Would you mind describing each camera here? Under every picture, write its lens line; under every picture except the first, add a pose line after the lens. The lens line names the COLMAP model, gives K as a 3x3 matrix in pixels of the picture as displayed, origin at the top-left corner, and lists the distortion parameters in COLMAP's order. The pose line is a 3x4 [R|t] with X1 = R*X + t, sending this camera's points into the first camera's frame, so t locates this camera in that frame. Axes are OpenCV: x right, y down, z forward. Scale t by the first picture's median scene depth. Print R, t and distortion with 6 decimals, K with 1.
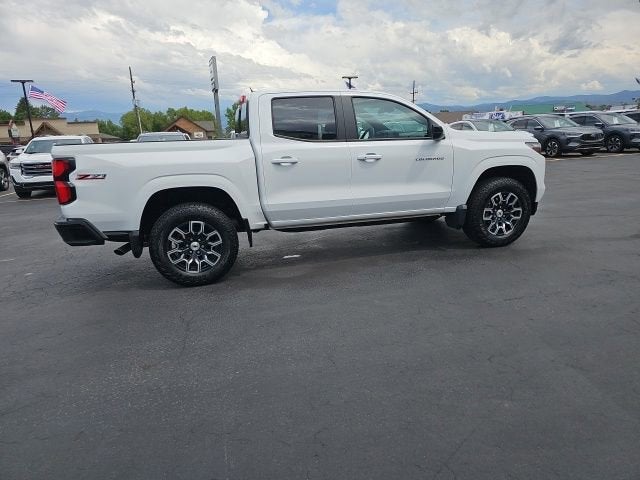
lens RADIAL K [[424.5, 0, 319.0], [0, 424.5, 241.6], [0, 0, 1]] dist [0.053818, -0.042997]
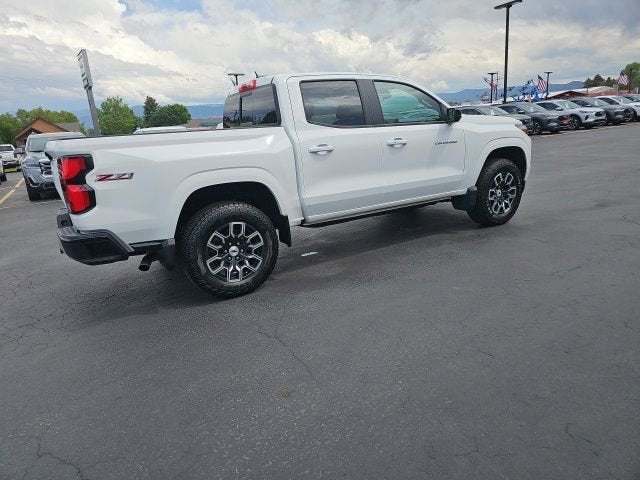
lens RADIAL K [[423.7, 0, 313.9], [0, 423.7, 238.1], [0, 0, 1]] dist [0.054306, -0.044754]
pose [[0.964203, -0.091375, 0.248923, -0.287594], [0.092546, 0.995684, 0.007019, -0.005369], [-0.248490, 0.016269, 0.968498, 0.099098]]
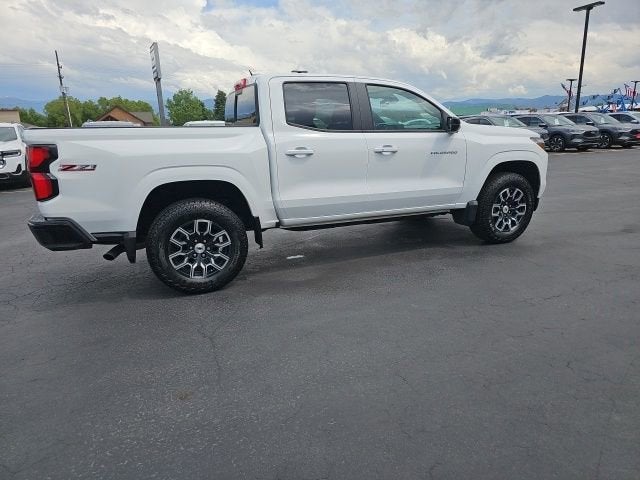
lens RADIAL K [[424.5, 0, 323.8], [0, 424.5, 244.9], [0, 0, 1]] dist [0.053818, -0.042997]
pose [[0.990177, -0.015866, 0.138919, -0.132816], [0.013678, 0.999767, 0.016690, -0.006052], [-0.139151, -0.014626, 0.990163, 0.078904]]
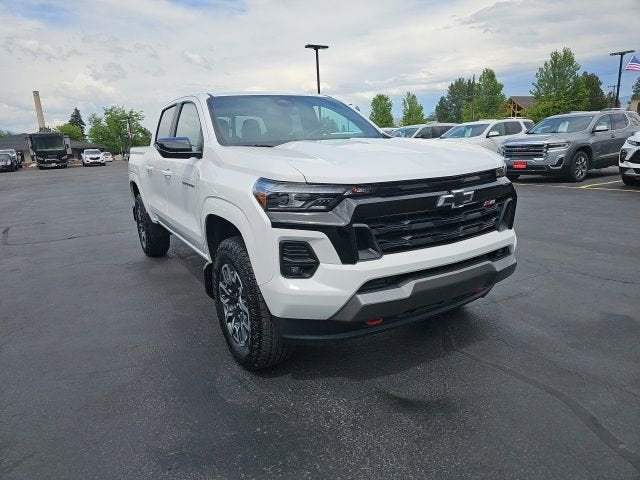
lens RADIAL K [[423.7, 0, 307.6], [0, 423.7, 238.2], [0, 0, 1]] dist [0.054306, -0.044754]
pose [[0.244915, 0.247573, -0.937403, 0.923268], [-0.195183, 0.959644, 0.202451, -0.268252], [0.949695, 0.133382, 0.283353, 0.920764]]
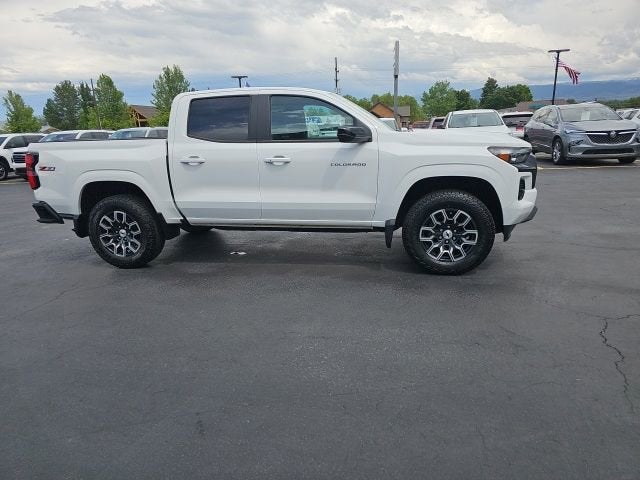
lens RADIAL K [[424.5, 0, 316.2], [0, 424.5, 245.0], [0, 0, 1]] dist [0.053818, -0.042997]
pose [[0.890897, 0.124965, -0.436677, 0.556805], [-0.106840, 0.992087, 0.065937, -0.073095], [0.441462, -0.012088, 0.897199, 0.168445]]
